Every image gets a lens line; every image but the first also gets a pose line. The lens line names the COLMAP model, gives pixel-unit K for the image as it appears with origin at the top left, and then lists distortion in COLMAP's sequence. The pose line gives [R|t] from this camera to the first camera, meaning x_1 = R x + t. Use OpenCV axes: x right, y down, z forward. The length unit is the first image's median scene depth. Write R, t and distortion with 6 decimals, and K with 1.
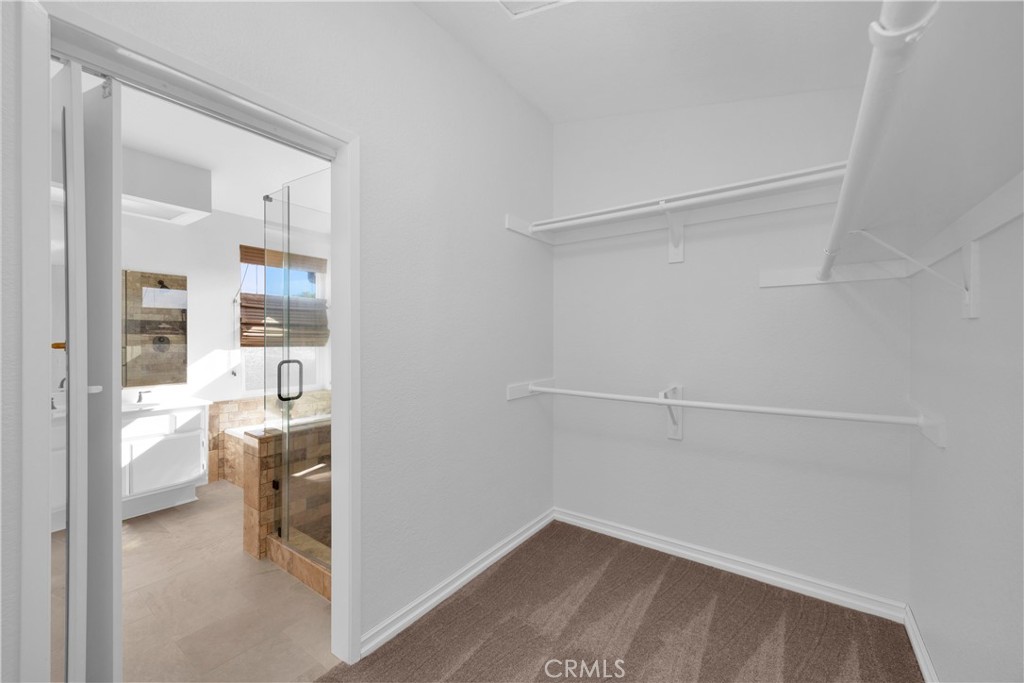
lens RADIAL K [[401.7, 0, 513.3], [0, 401.7, 342.2], [0, 0, 1]] dist [0.002354, 0.000618]
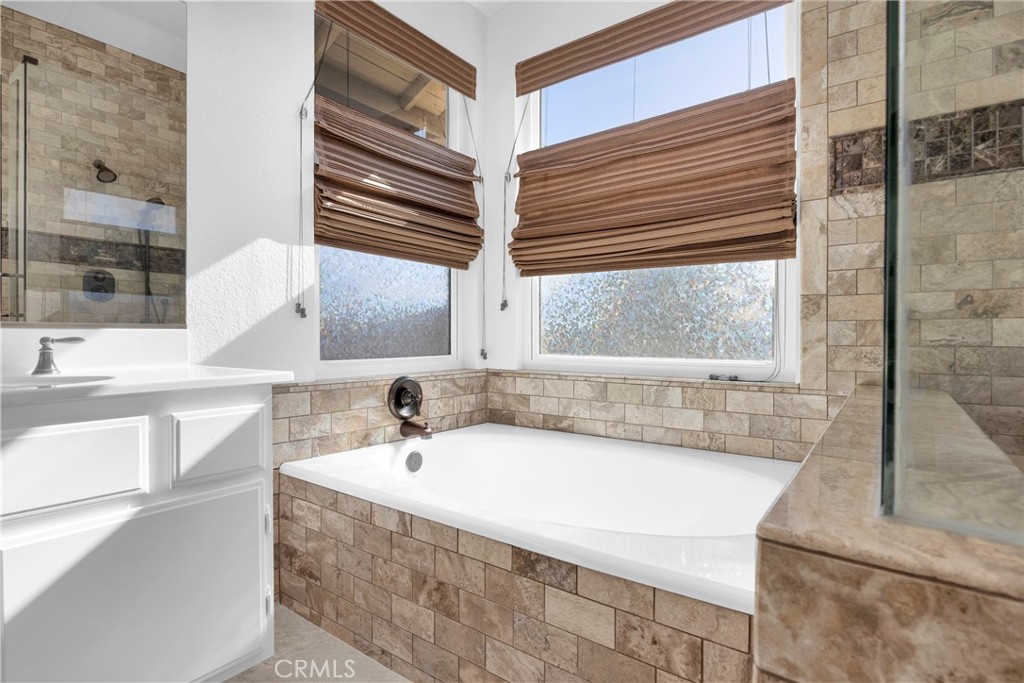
lens RADIAL K [[512.2, 0, 511.3], [0, 512.2, 340.6], [0, 0, 1]] dist [0.004074, 0.000873]
pose [[0.999415, -0.000307, -0.034192, -0.485516], [0.000461, 0.999990, 0.004523, 0.102693], [0.034190, -0.004536, 0.999405, 0.538371]]
